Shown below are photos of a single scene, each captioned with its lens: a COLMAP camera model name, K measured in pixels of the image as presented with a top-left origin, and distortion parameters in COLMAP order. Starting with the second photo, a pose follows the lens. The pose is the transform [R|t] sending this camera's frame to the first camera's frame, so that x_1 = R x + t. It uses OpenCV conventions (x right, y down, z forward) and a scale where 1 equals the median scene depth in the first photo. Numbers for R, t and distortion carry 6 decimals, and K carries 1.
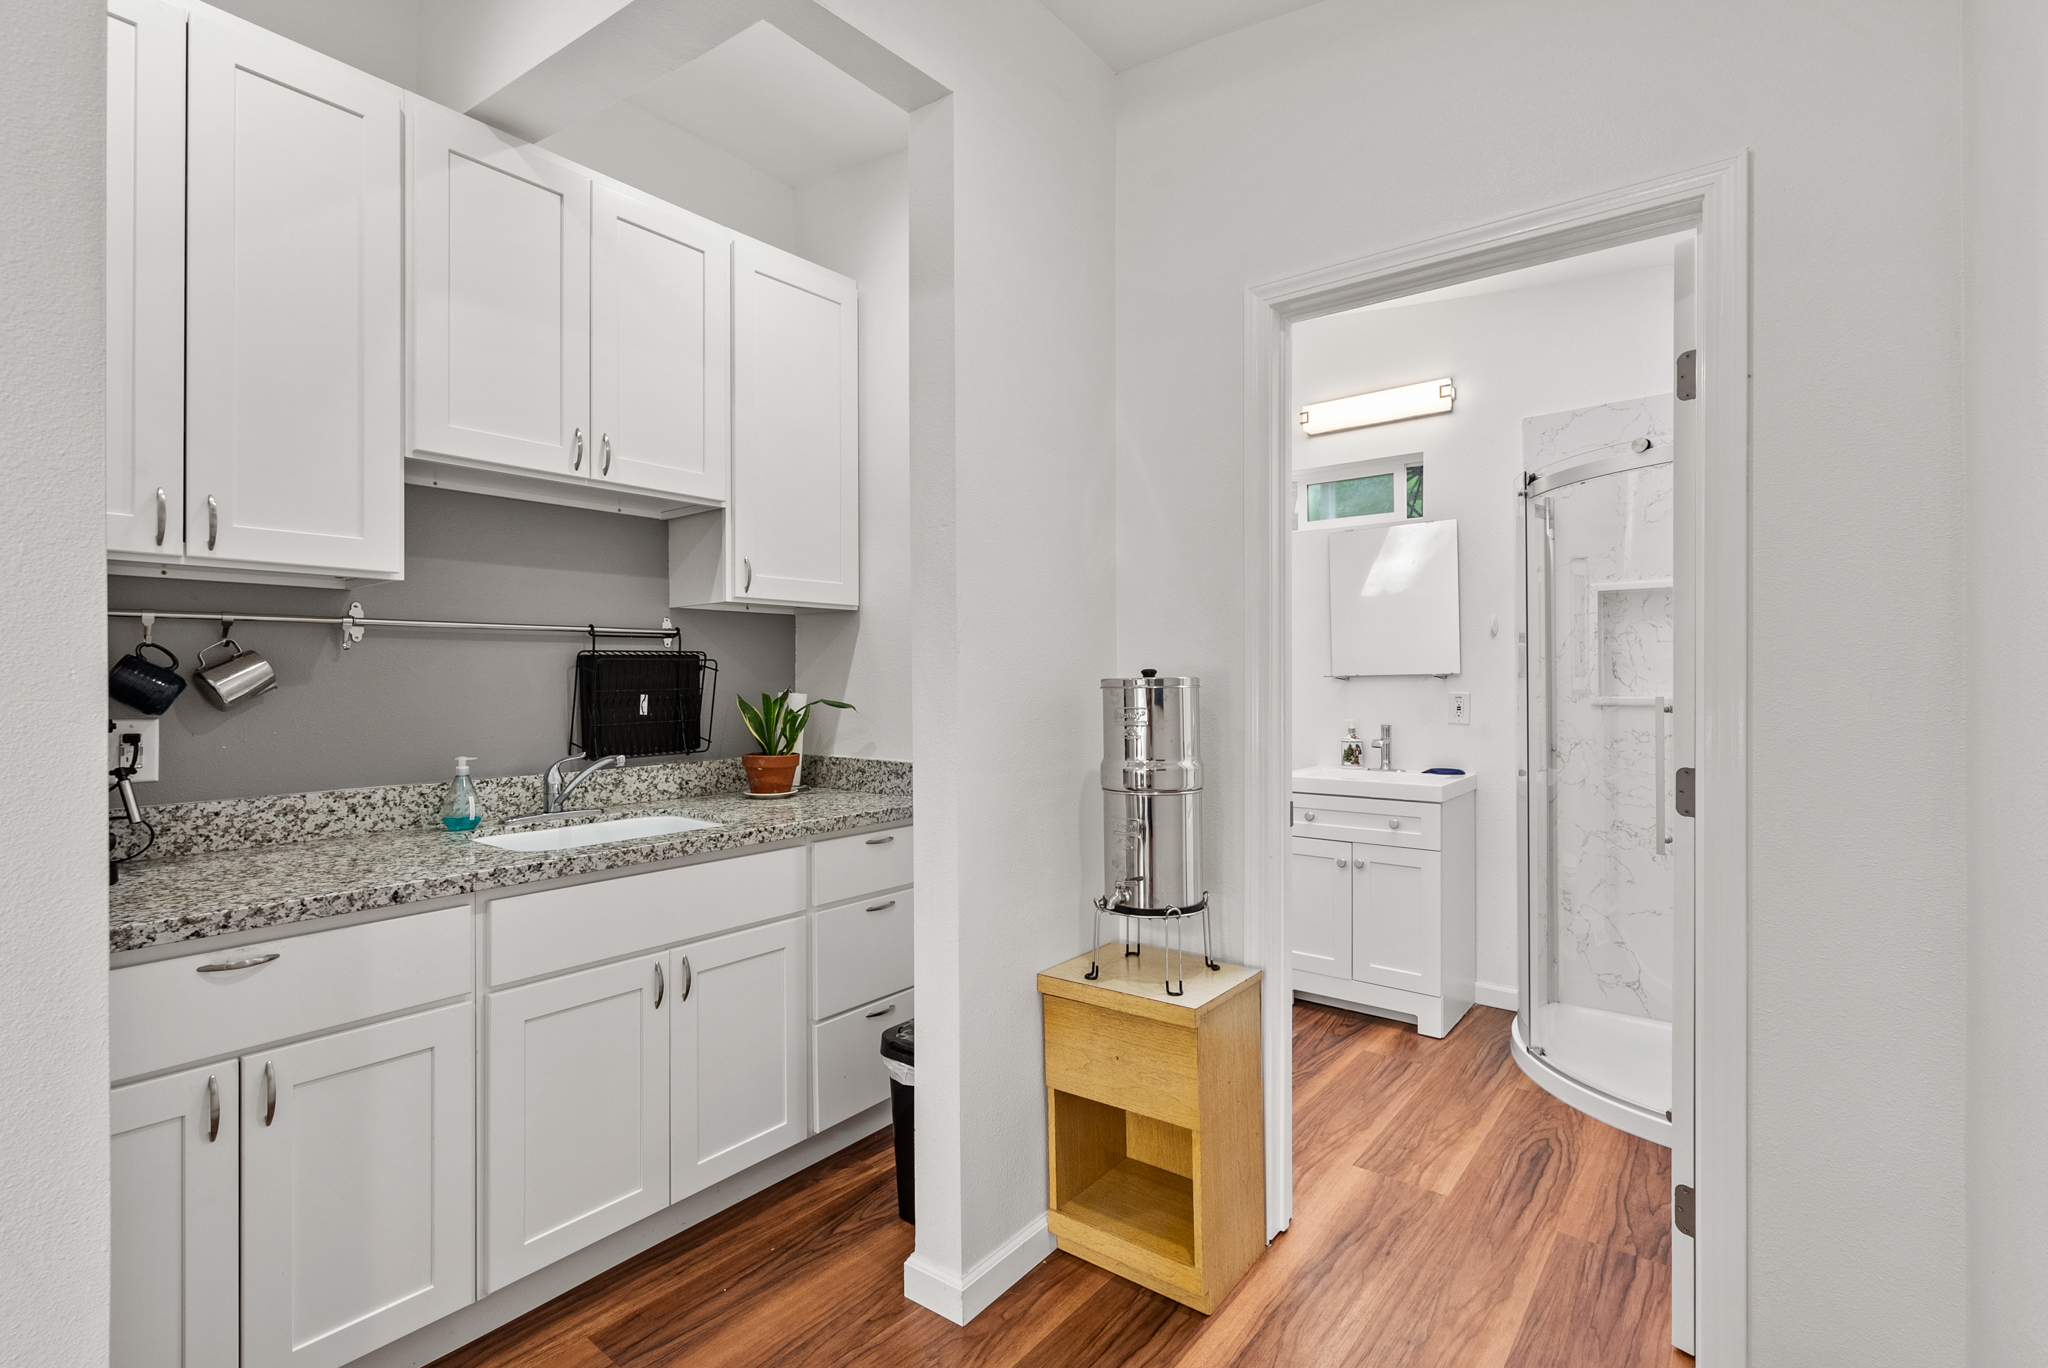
lens RADIAL K [[938.0, 0, 1024.0], [0, 938.0, 684.0], [0, 0, 1]] dist [-0.001815, 0.000160]
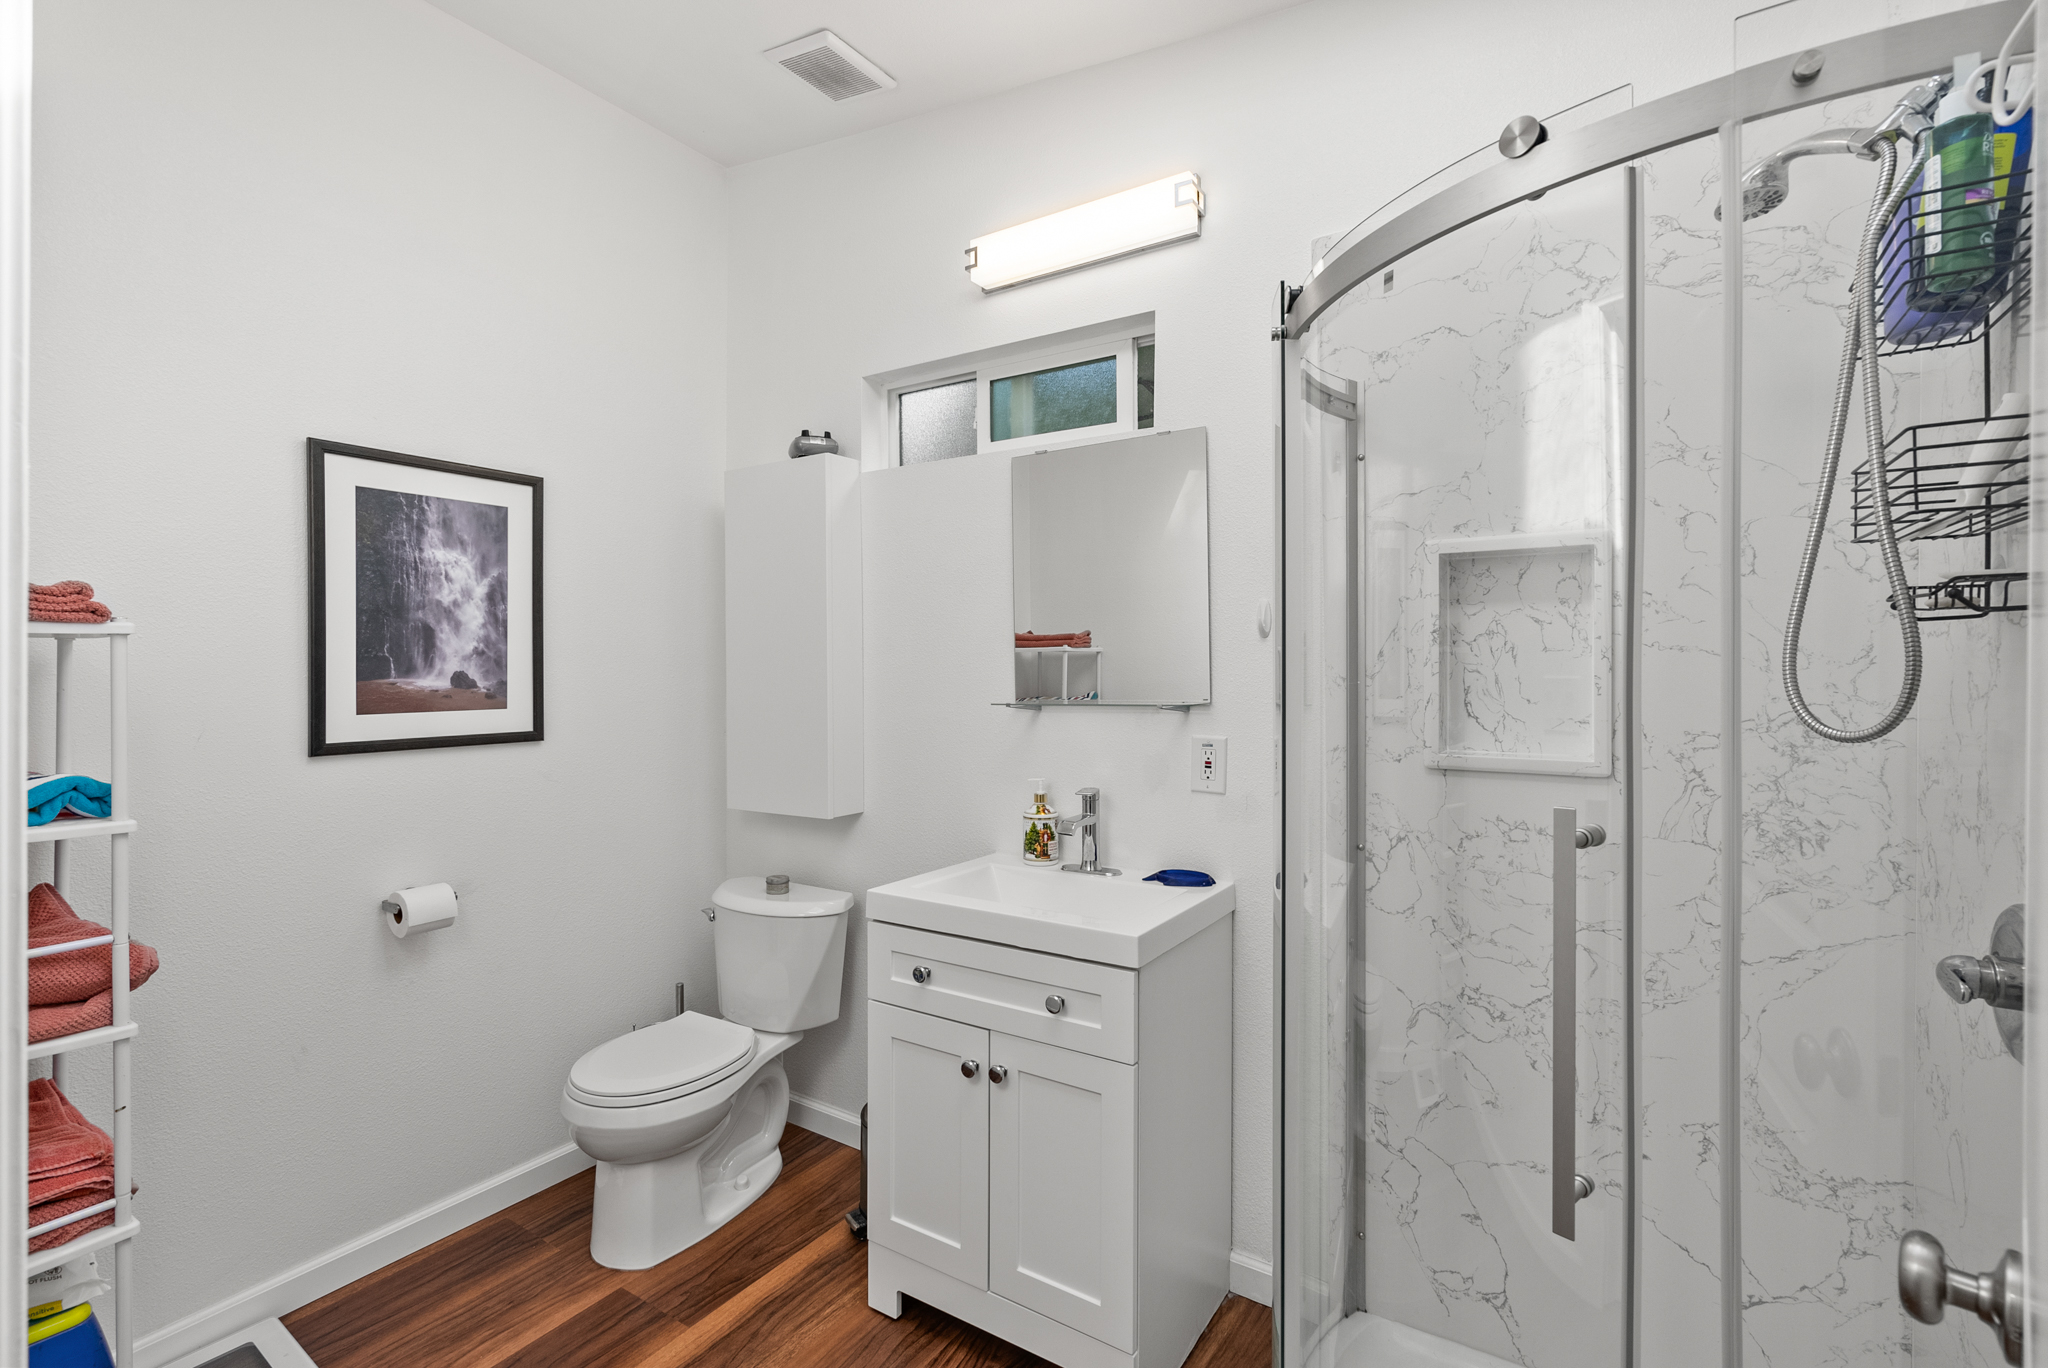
lens RADIAL K [[942.5, 0, 1024.0], [0, 942.5, 684.0], [0, 0, 1]] dist [-0.004204, -0.000102]
pose [[0.994905, 0.008243, 0.100476, 0.303931], [-0.008250, 0.999966, -0.000346, -0.021812], [-0.100475, -0.000485, 0.994939, 0.459909]]
